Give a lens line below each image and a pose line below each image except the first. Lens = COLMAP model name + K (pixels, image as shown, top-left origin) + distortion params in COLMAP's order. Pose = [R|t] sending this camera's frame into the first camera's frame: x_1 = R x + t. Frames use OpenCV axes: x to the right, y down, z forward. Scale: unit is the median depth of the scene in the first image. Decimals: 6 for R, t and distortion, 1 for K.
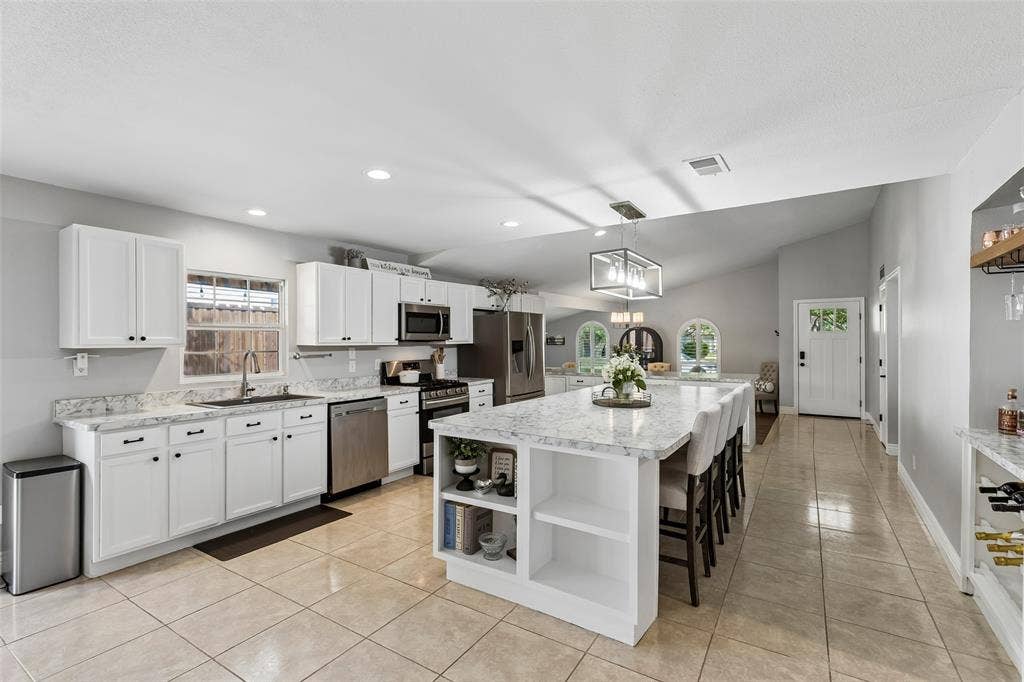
lens RADIAL K [[471.5, 0, 503.7], [0, 471.5, 340.6], [0, 0, 1]] dist [0.012109, -0.000591]
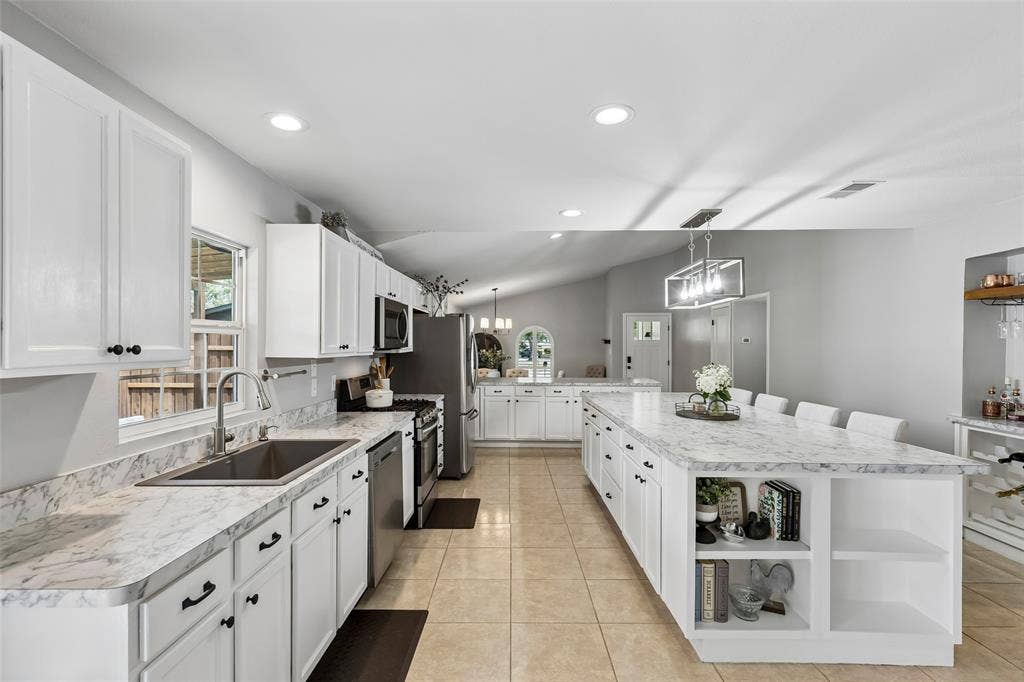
lens RADIAL K [[471.5, 0, 512.1], [0, 471.5, 344.0], [0, 0, 1]] dist [0.012109, -0.000591]
pose [[0.840975, 0.006516, 0.541035, -0.506726], [-0.006365, 0.999977, -0.002150, -0.008223], [-0.541037, -0.001635, 0.840997, 0.324294]]
